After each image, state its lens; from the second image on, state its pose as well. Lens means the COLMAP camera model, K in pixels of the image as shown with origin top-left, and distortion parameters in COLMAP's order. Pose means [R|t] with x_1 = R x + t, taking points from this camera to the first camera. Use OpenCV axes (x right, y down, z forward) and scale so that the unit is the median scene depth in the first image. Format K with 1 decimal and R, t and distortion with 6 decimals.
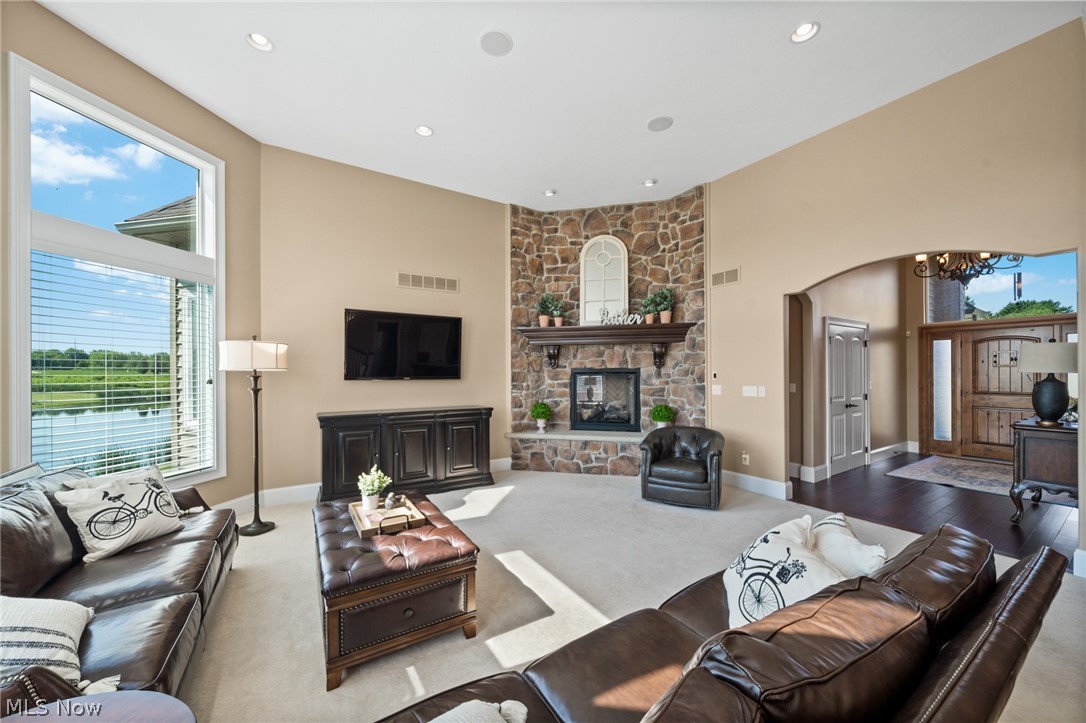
lens RADIAL K [[397.6, 0, 541.3], [0, 397.6, 368.8], [0, 0, 1]] dist [-0.000090, -0.000119]
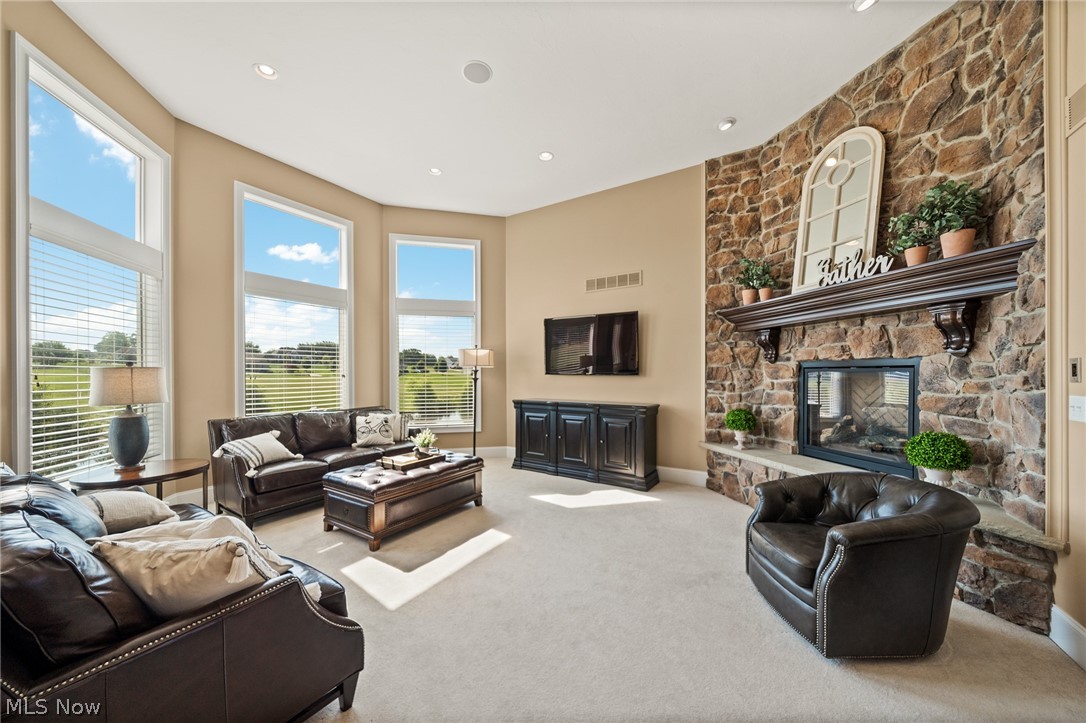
lens RADIAL K [[385.2, 0, 541.6], [0, 385.2, 371.4], [0, 0, 1]] dist [-0.001525, 0.000007]
pose [[0.428031, -0.001927, -0.903762, 0.487489], [0.003960, 0.999992, -0.000257, 0.014675], [0.903755, -0.003469, 0.428036, 0.354861]]
